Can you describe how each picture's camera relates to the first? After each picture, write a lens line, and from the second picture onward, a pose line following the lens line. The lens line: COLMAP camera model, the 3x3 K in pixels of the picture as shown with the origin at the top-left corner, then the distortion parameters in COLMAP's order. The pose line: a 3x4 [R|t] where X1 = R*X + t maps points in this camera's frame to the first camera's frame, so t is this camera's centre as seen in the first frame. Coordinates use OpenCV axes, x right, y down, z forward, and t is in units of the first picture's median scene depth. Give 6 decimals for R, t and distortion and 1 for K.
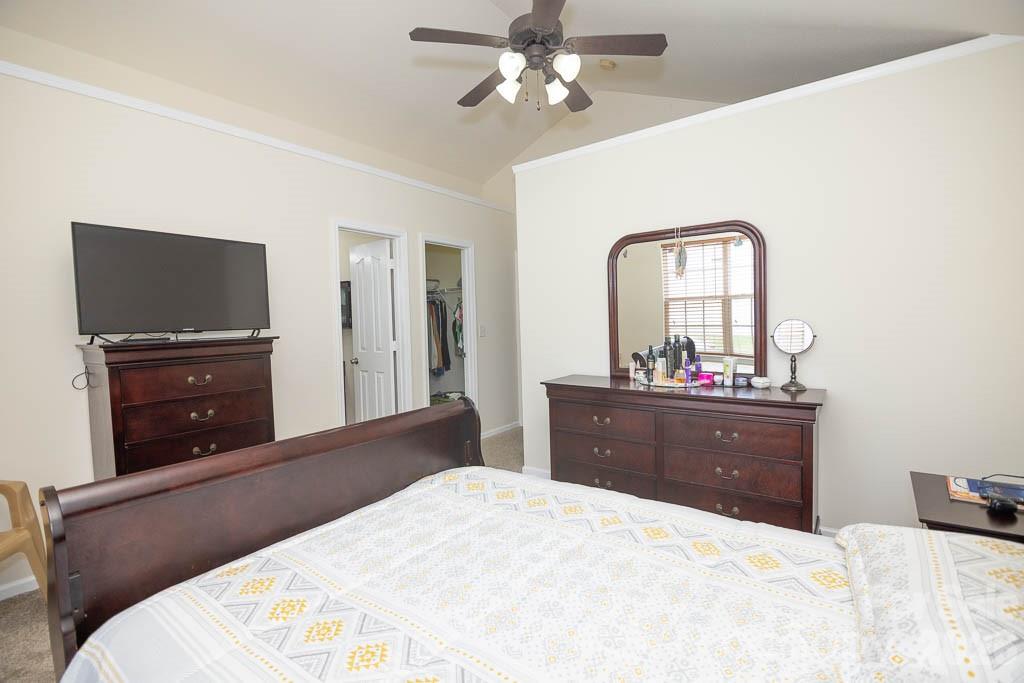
lens RADIAL K [[455.3, 0, 512.8], [0, 455.3, 338.8], [0, 0, 1]] dist [-0.014969, -0.000610]
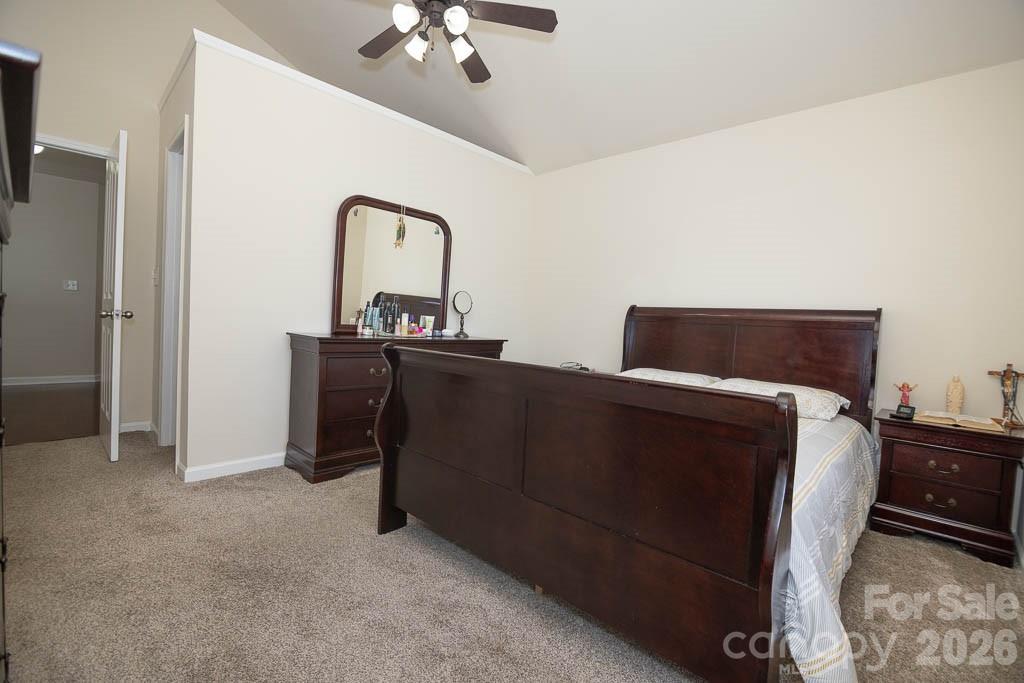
lens RADIAL K [[455.3, 0, 512.8], [0, 455.3, 338.8], [0, 0, 1]] dist [-0.014969, -0.000610]
pose [[0.087785, 0.002329, 0.996137, -0.886211], [-0.003630, 0.999991, -0.002018, 0.117724], [-0.996133, -0.003439, 0.087793, 0.666008]]
